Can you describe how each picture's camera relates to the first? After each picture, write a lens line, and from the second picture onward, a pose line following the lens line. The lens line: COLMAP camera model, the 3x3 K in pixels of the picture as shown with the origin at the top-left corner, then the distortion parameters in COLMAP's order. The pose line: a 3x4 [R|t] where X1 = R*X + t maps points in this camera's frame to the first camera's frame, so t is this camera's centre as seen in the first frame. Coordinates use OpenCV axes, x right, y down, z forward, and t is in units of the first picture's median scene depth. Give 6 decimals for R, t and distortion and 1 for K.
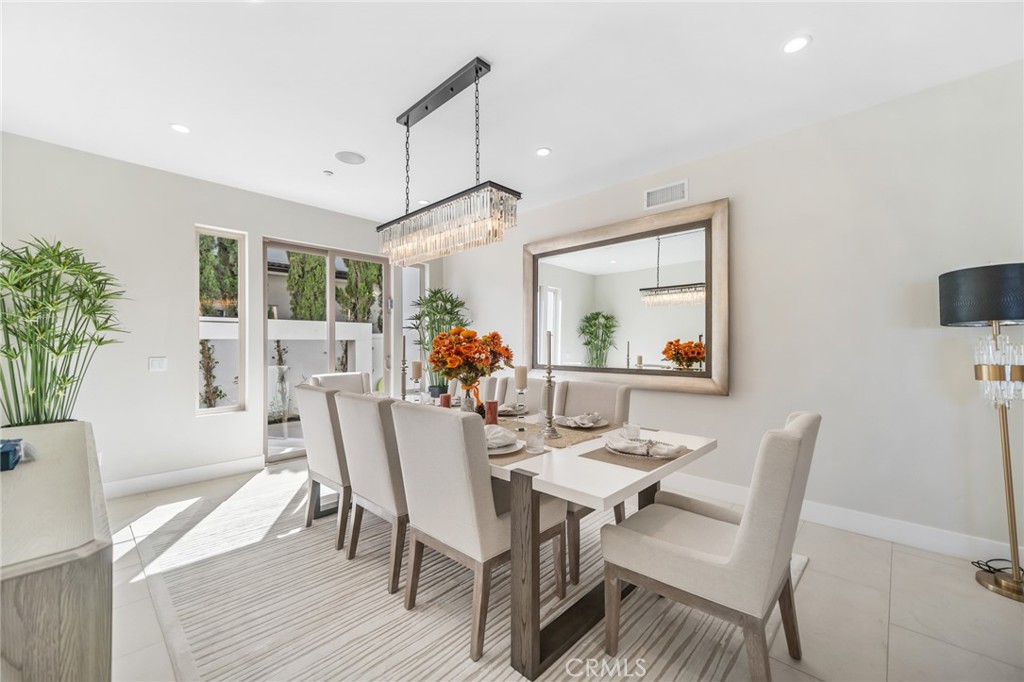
lens RADIAL K [[401.7, 0, 512.7], [0, 401.7, 346.9], [0, 0, 1]] dist [0.002335, 0.000061]
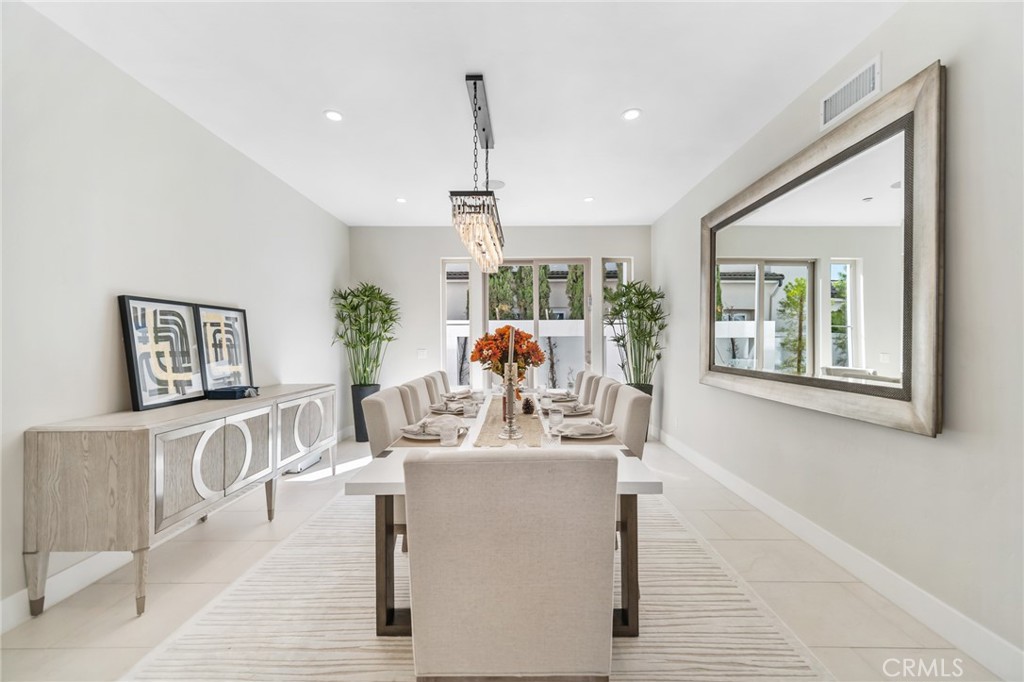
lens RADIAL K [[406.8, 0, 512.1], [0, 406.8, 344.9], [0, 0, 1]] dist [0.002374, 0.000148]
pose [[0.682741, 0.006028, -0.730636, 0.377616], [-0.001304, 0.999974, 0.007032, -0.002456], [0.730660, -0.003848, 0.682731, 0.158833]]
